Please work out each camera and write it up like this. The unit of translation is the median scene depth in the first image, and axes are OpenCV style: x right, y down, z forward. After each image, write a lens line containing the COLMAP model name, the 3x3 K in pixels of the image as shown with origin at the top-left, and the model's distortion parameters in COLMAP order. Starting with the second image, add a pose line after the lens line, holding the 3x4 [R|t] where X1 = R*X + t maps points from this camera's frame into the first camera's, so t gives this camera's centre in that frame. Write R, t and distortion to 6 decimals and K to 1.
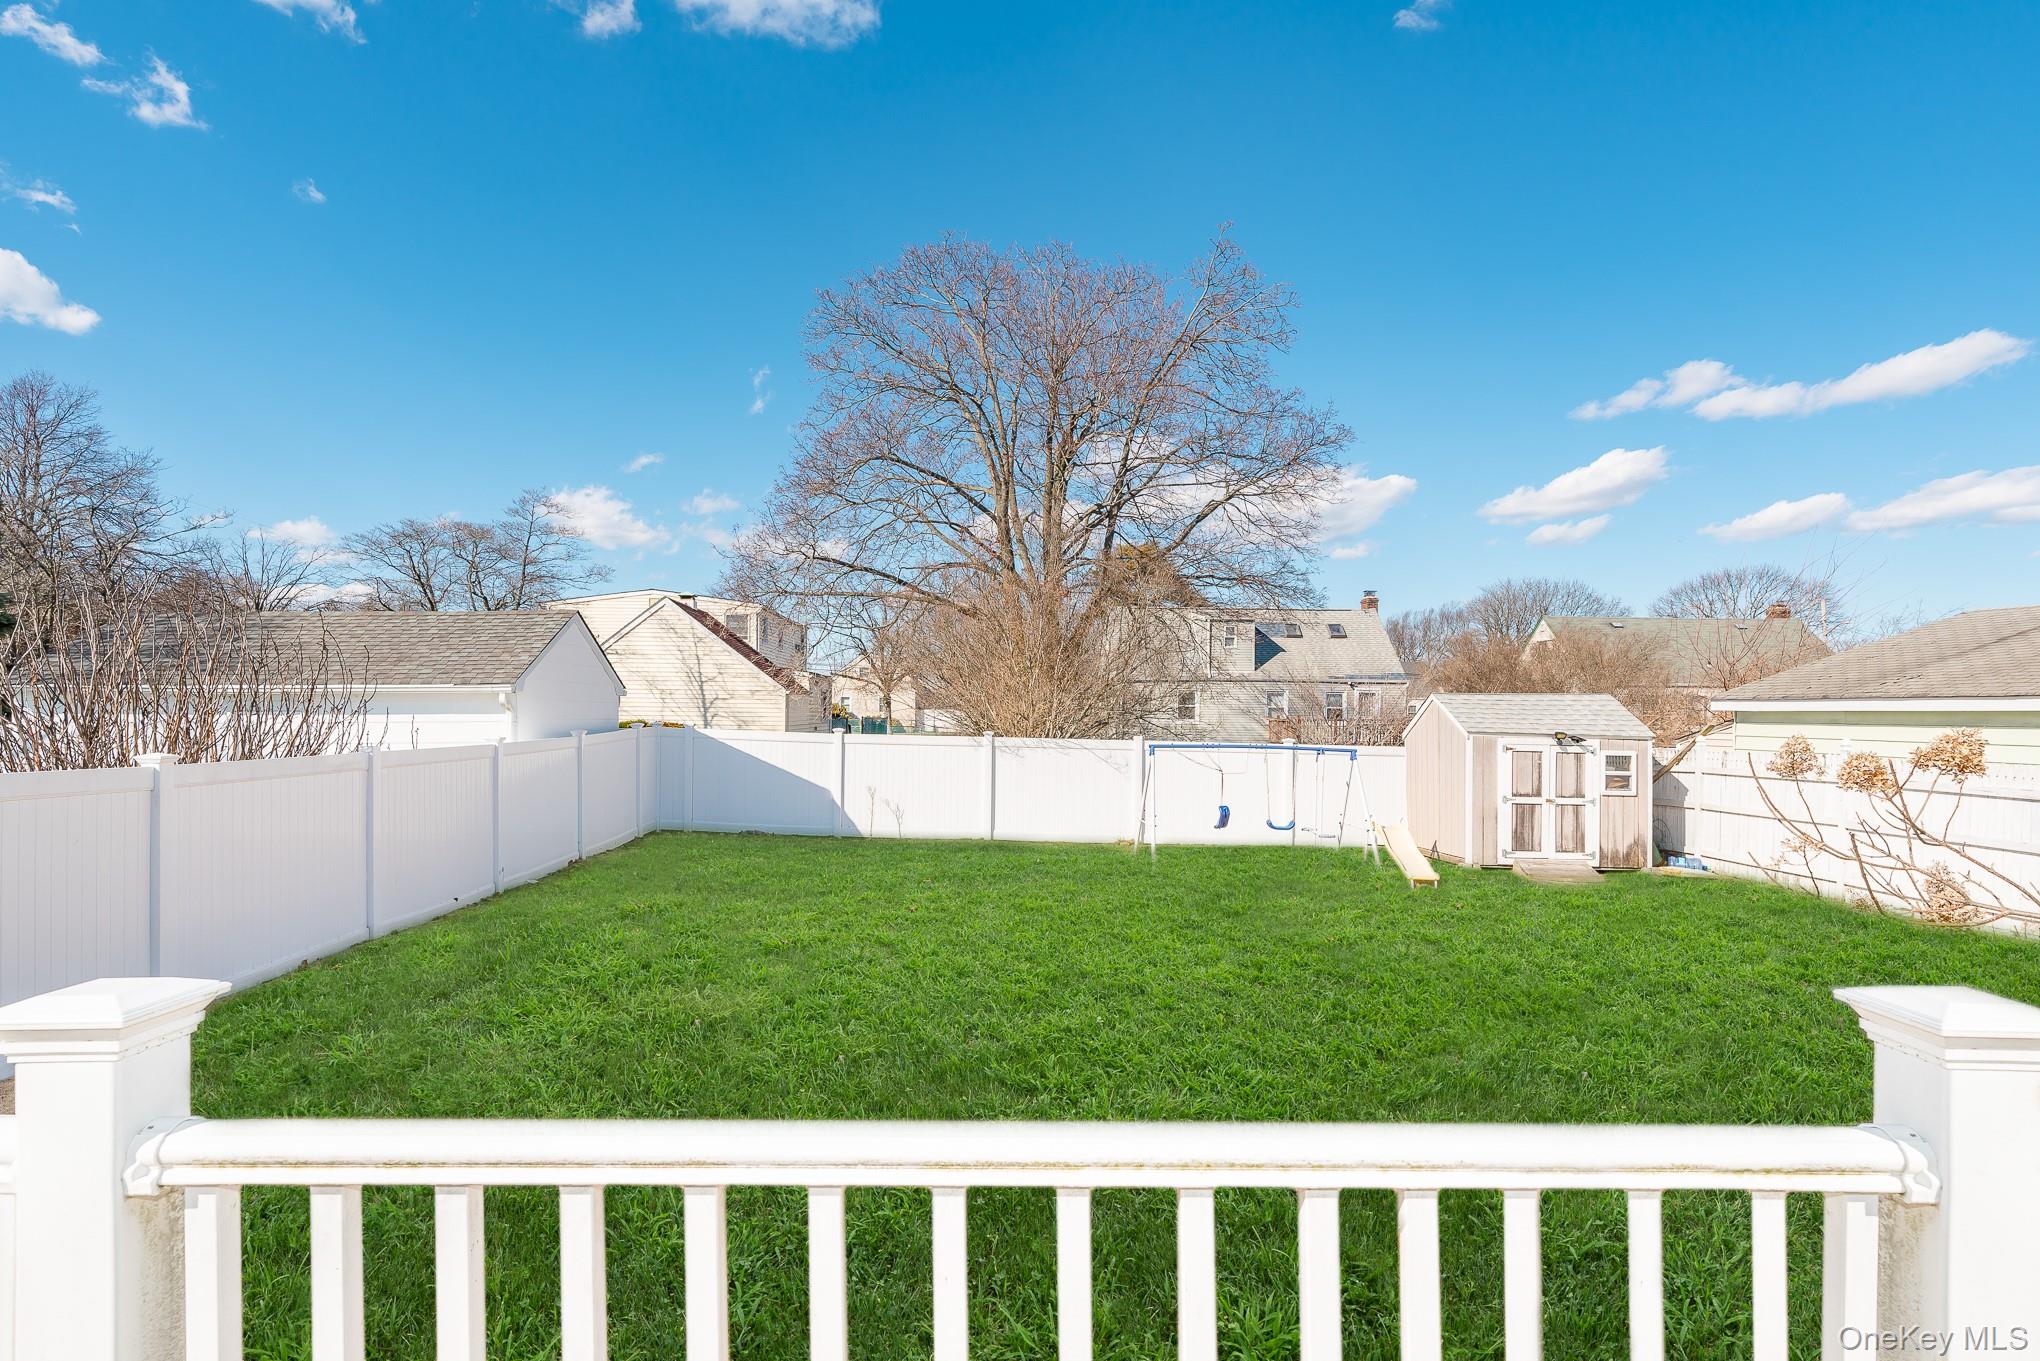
lens RADIAL K [[1076.0, 0, 1020.0], [0, 1076.0, 680.5], [0, 0, 1]] dist [0.000037, -0.000007]
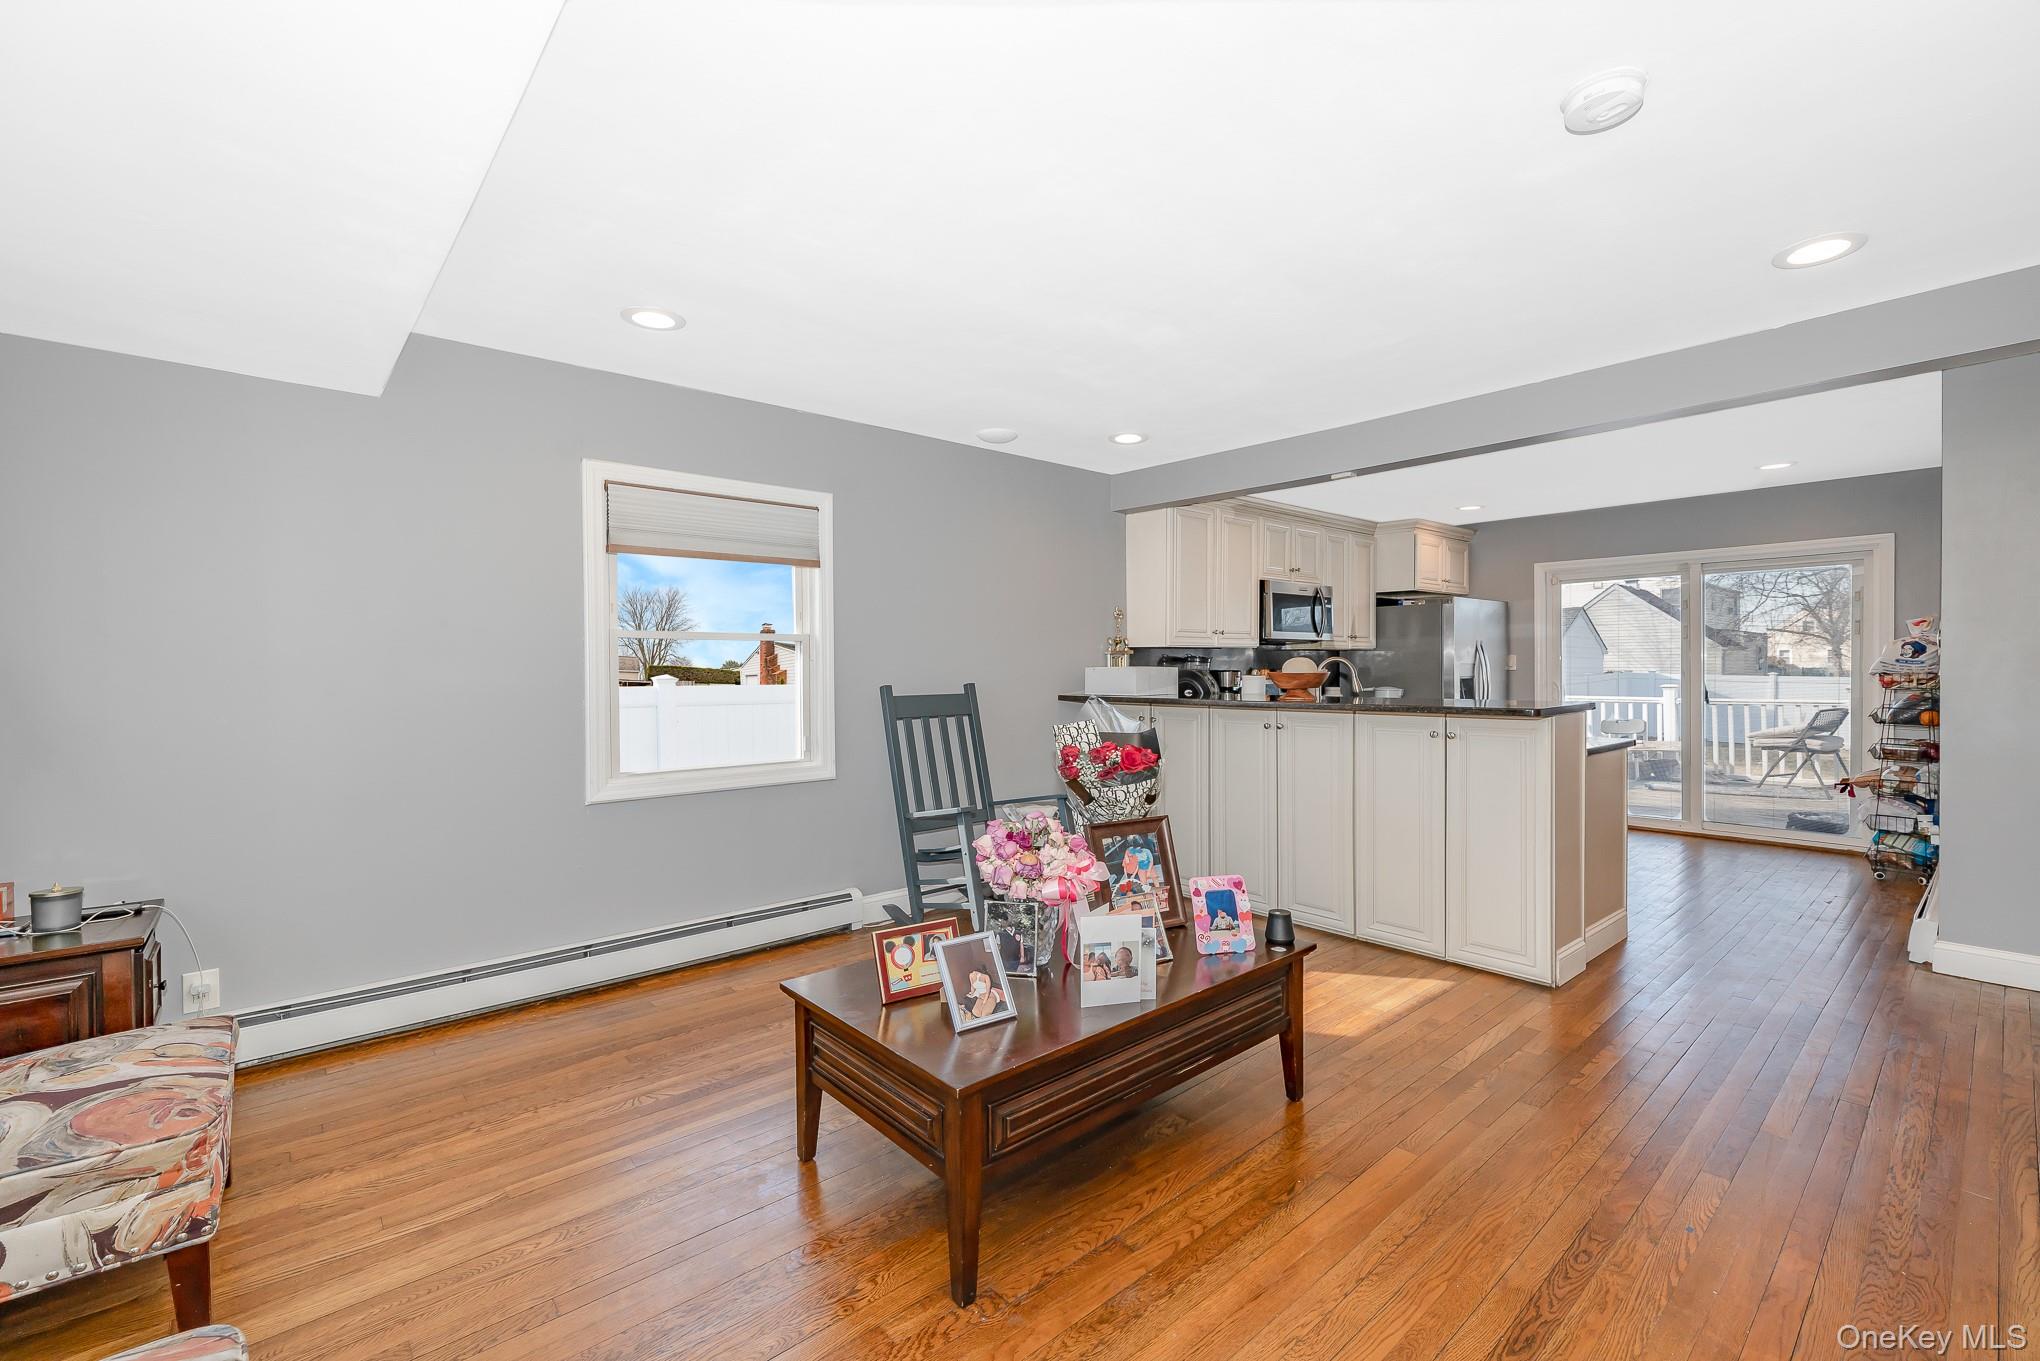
lens RADIAL K [[887.5, 0, 1016.1], [0, 887.5, 666.7], [0, 0, 1]] dist [0.001691, 0.000580]
pose [[0.639195, -0.013160, -0.768932, 0.065120], [0.033182, 0.999394, 0.010479, -0.006316], [0.768328, -0.032213, 0.639245, -0.354106]]
